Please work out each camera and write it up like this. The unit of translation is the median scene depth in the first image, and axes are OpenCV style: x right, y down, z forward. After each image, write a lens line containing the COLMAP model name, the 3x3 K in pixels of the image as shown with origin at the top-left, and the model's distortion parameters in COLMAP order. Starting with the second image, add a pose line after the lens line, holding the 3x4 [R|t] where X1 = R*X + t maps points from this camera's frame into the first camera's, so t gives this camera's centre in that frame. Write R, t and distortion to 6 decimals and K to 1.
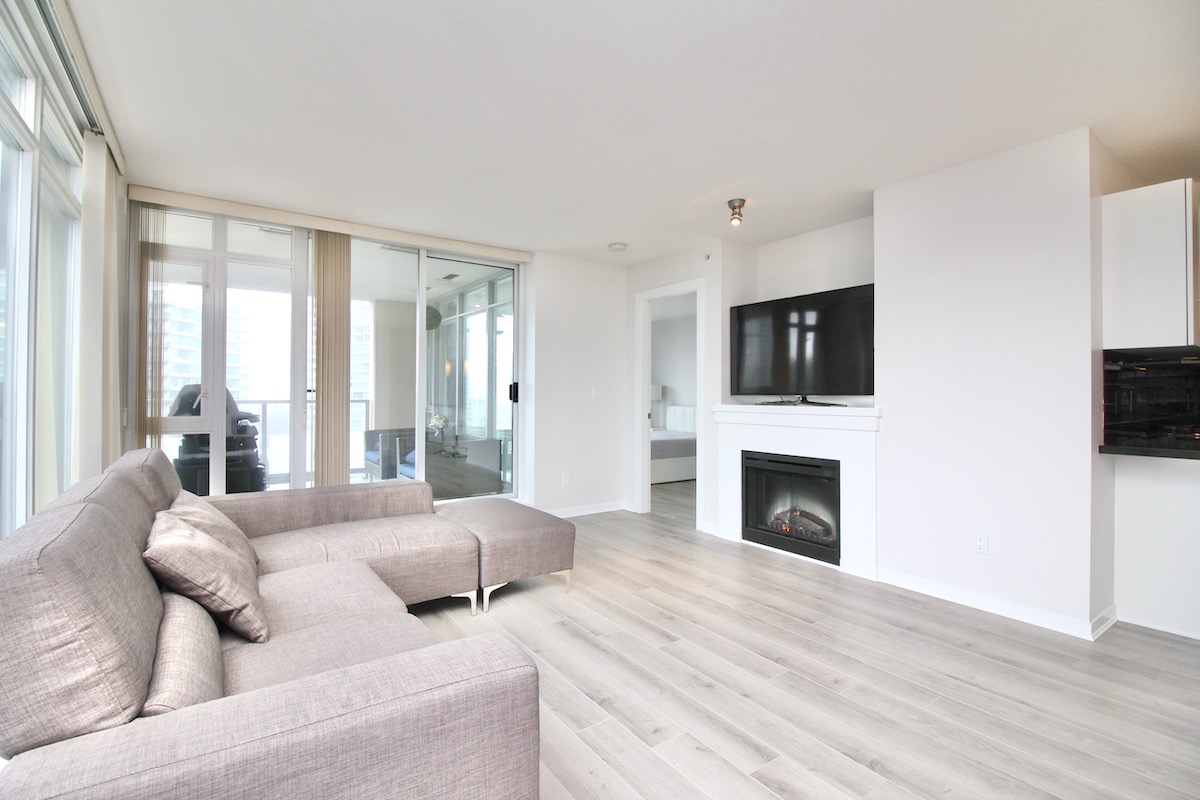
lens RADIAL K [[553.1, 0, 600.3], [0, 553.1, 391.1], [0, 0, 1]] dist [0.001379, -0.013547]
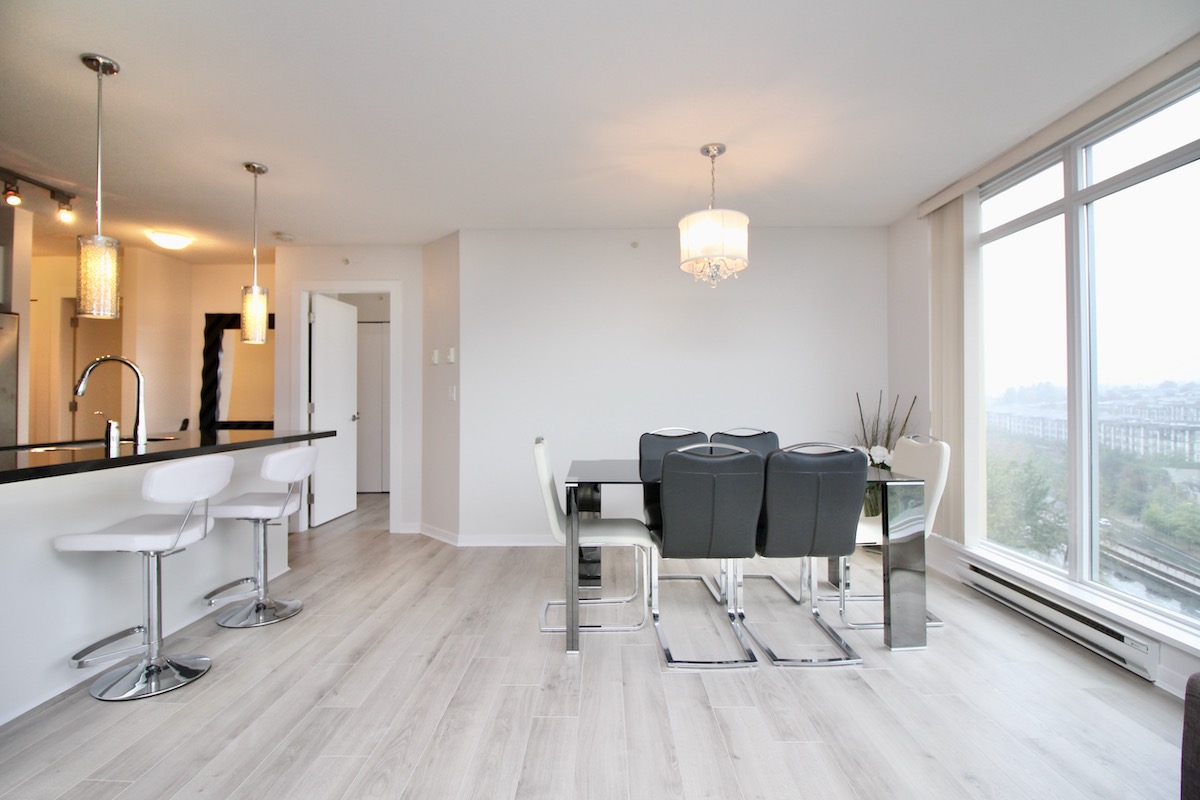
lens RADIAL K [[556.9, 0, 601.5], [0, 556.9, 390.3], [0, 0, 1]] dist [0.000402, -0.013620]
pose [[-0.816013, 0.004272, 0.578018, 0.066023], [-0.005660, 0.999866, -0.015380, 0.012689], [-0.578006, -0.015822, -0.815879, 0.935226]]
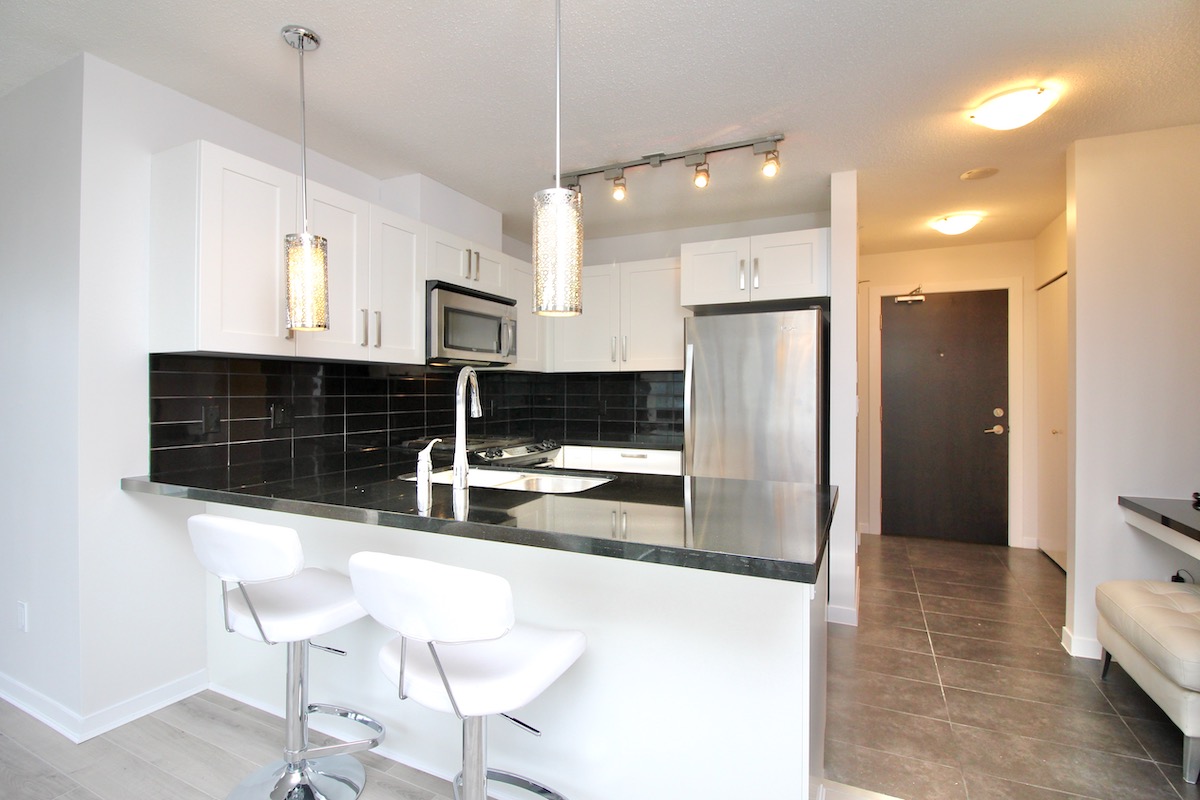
lens RADIAL K [[570.6, 0, 601.5], [0, 570.6, 390.7], [0, 0, 1]] dist [0.002413, -0.014160]
pose [[0.865281, -0.002579, 0.501281, 1.004650], [-0.000222, 0.999985, 0.005529, -0.025517], [-0.501288, -0.004895, 0.865267, -0.018905]]
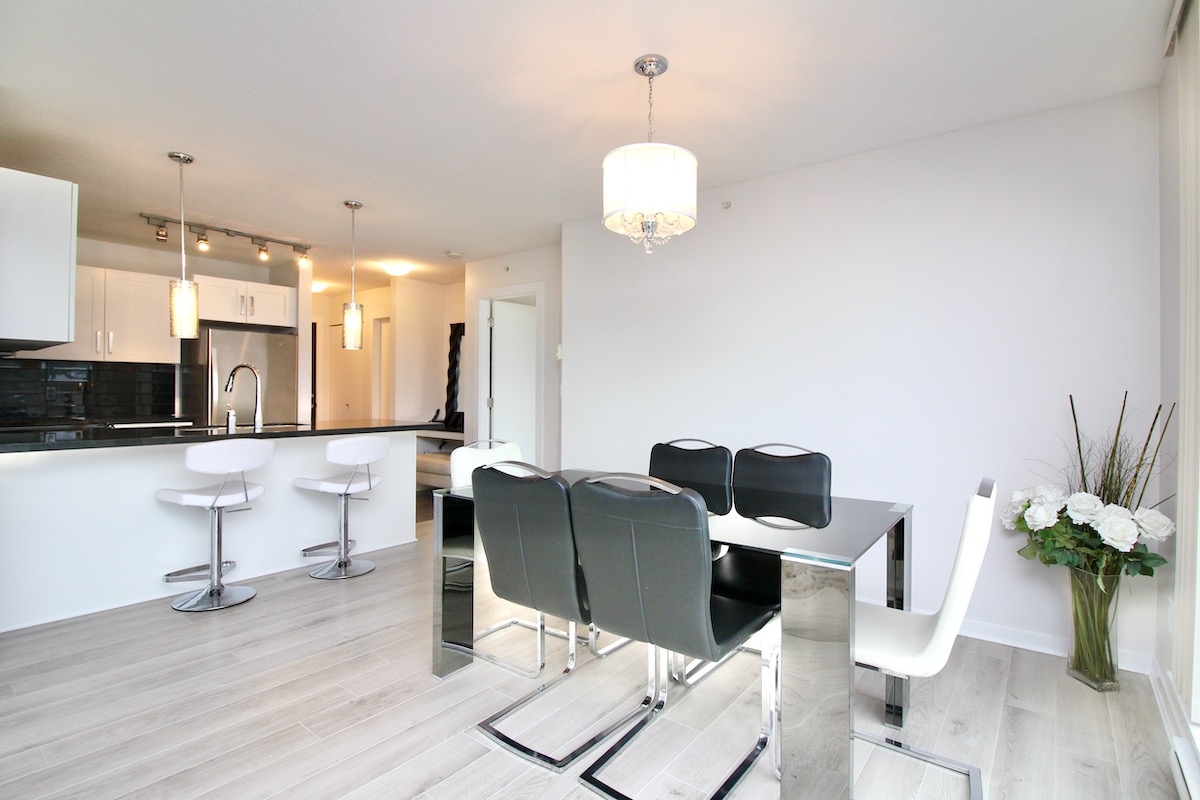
lens RADIAL K [[577.5, 0, 601.8], [0, 577.5, 389.6], [0, 0, 1]] dist [0.003369, -0.013387]
pose [[-0.291959, -0.005266, 0.956416, -0.240243], [-0.013631, 0.999906, 0.001344, -0.006014], [-0.956334, -0.012644, -0.292004, 0.283490]]
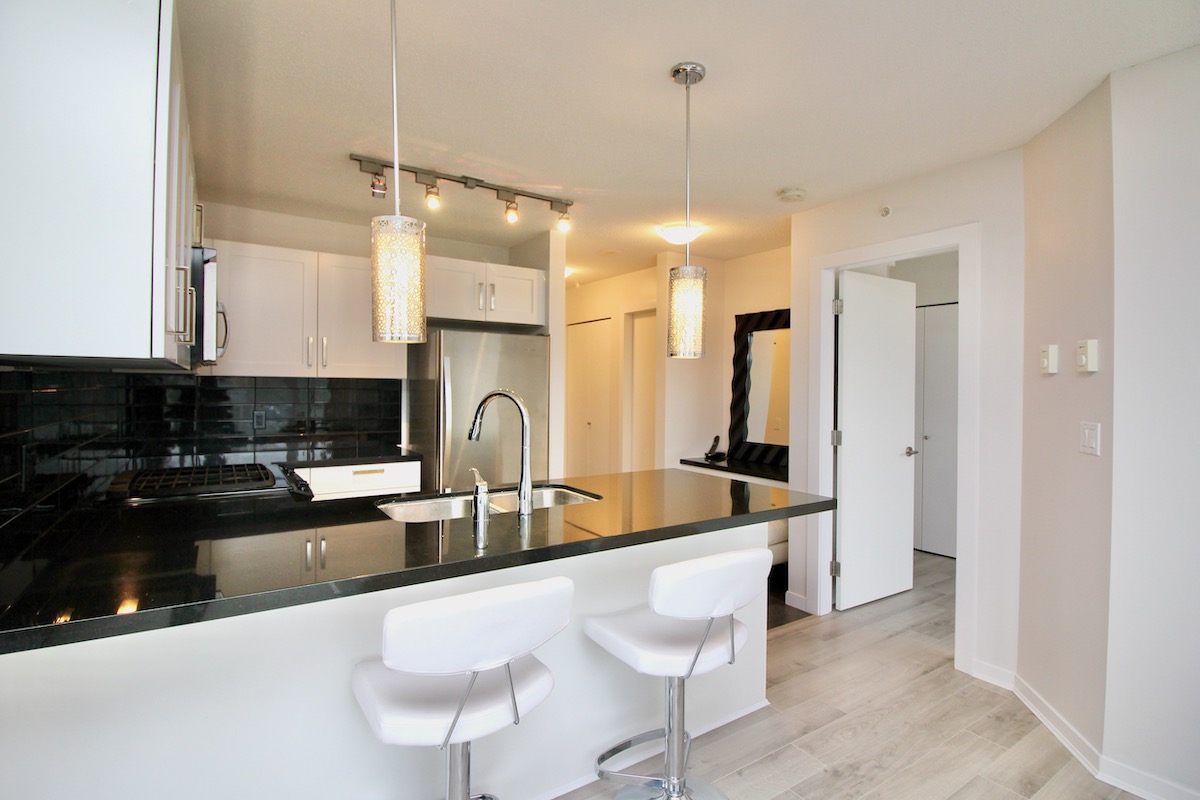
lens RADIAL K [[577.5, 0, 601.8], [0, 577.5, 389.6], [0, 0, 1]] dist [0.003369, -0.013387]
pose [[0.024422, -0.007141, 0.999676, 0.537927], [-0.014520, 0.999866, 0.007497, -0.057199], [-0.999596, -0.014699, 0.024315, 0.532579]]
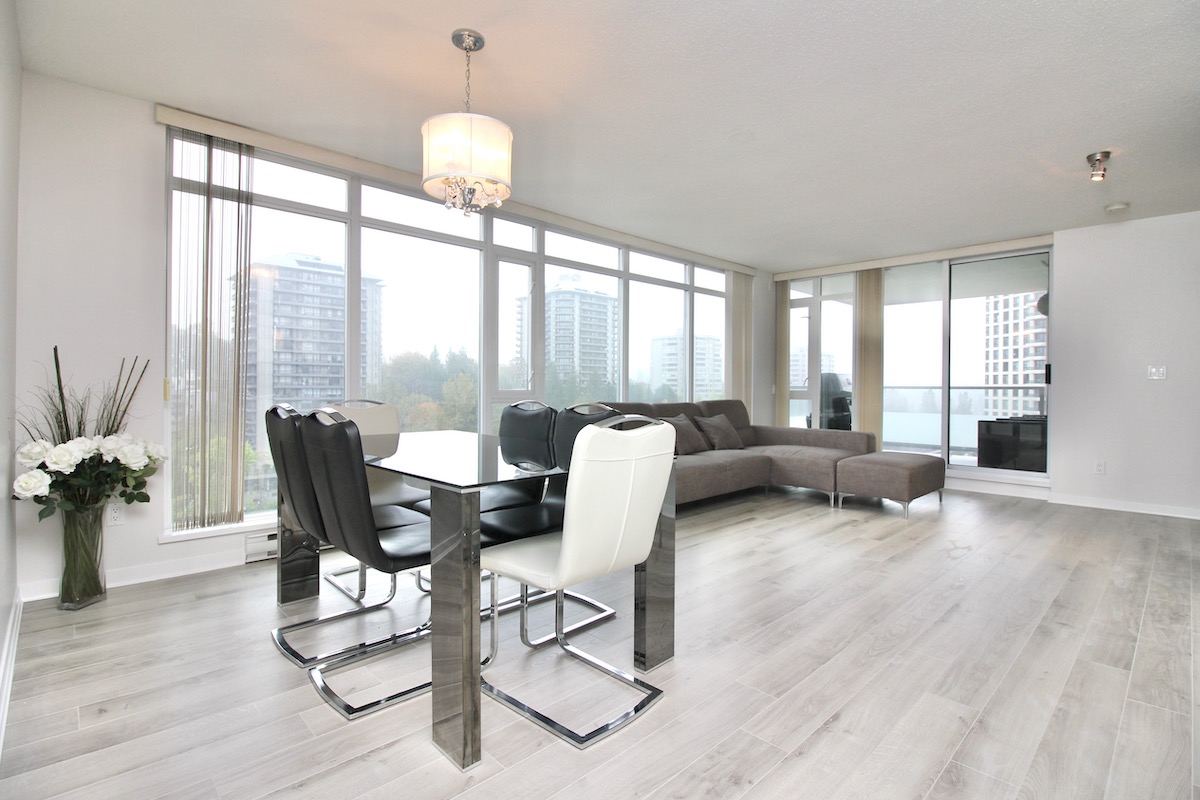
lens RADIAL K [[567.2, 0, 602.8], [0, 567.2, 390.2], [0, 0, 1]] dist [0.001178, -0.015881]
pose [[0.153504, 0.003268, -0.988143, 1.306273], [-0.001769, 0.999994, 0.003033, 0.052545], [0.988146, 0.001282, 0.153509, 0.065938]]
